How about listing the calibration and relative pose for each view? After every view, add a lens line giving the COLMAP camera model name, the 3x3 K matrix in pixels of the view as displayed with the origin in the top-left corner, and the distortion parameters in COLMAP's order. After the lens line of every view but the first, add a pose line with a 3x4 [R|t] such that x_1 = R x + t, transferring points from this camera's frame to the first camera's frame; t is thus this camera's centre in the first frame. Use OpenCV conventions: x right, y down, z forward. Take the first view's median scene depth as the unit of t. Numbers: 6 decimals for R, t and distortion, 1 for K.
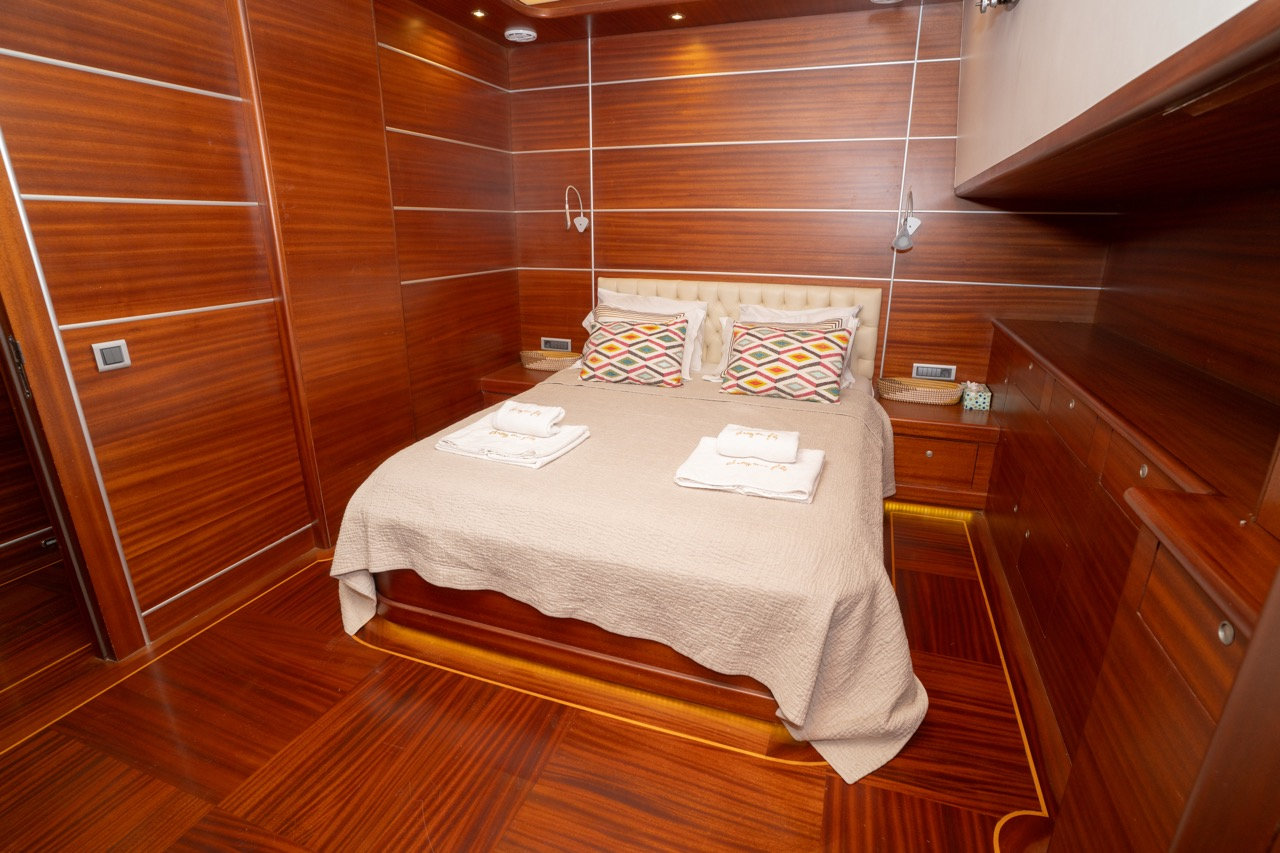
lens RADIAL K [[627.5, 0, 640.0], [0, 627.5, 426.5], [0, 0, 1]] dist [-0.071568, 0.030137]
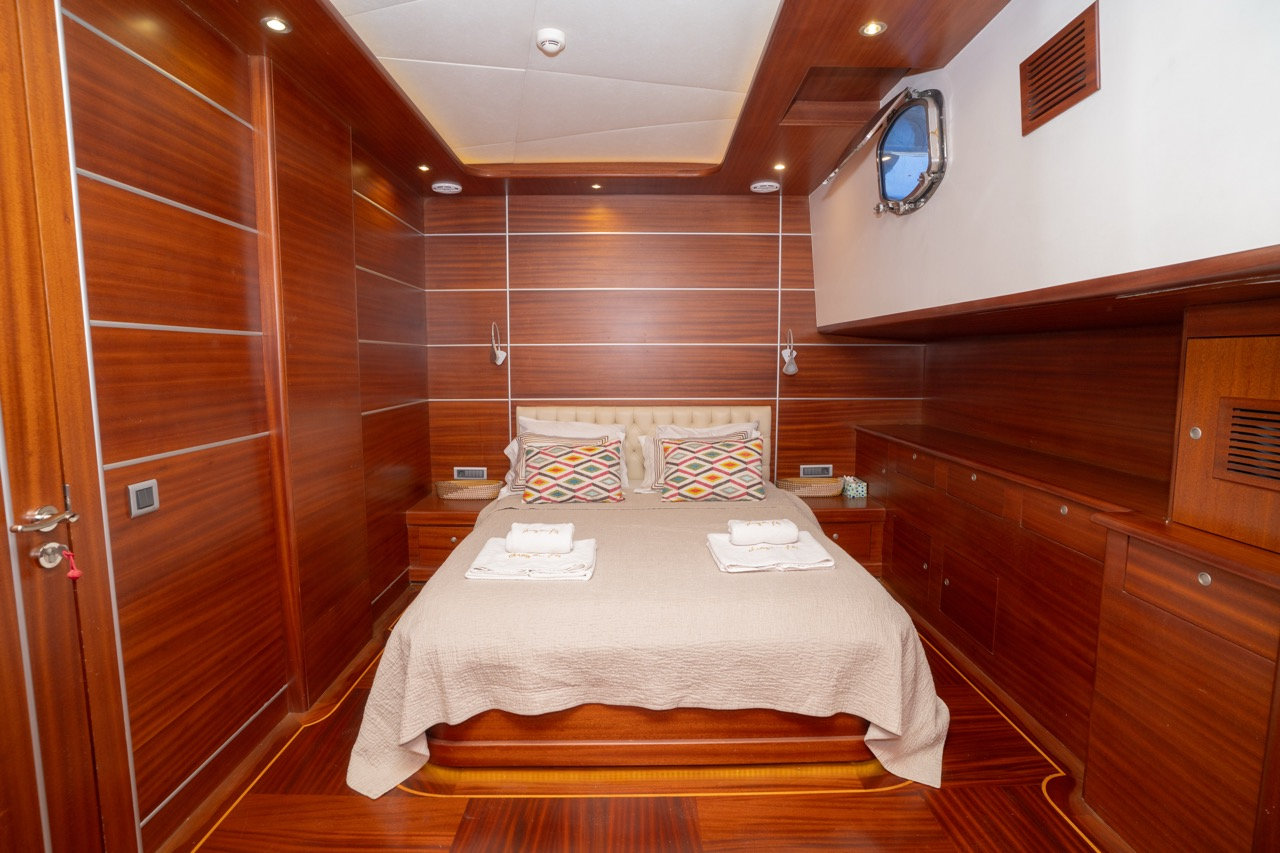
lens RADIAL K [[627.5, 0, 640.0], [0, 627.5, 426.5], [0, 0, 1]] dist [-0.071568, 0.030137]
pose [[0.934206, -0.042924, 0.354143, -0.314541], [0.114060, 0.976564, -0.182518, 0.013465], [-0.338009, 0.210903, 0.917208, -0.035680]]
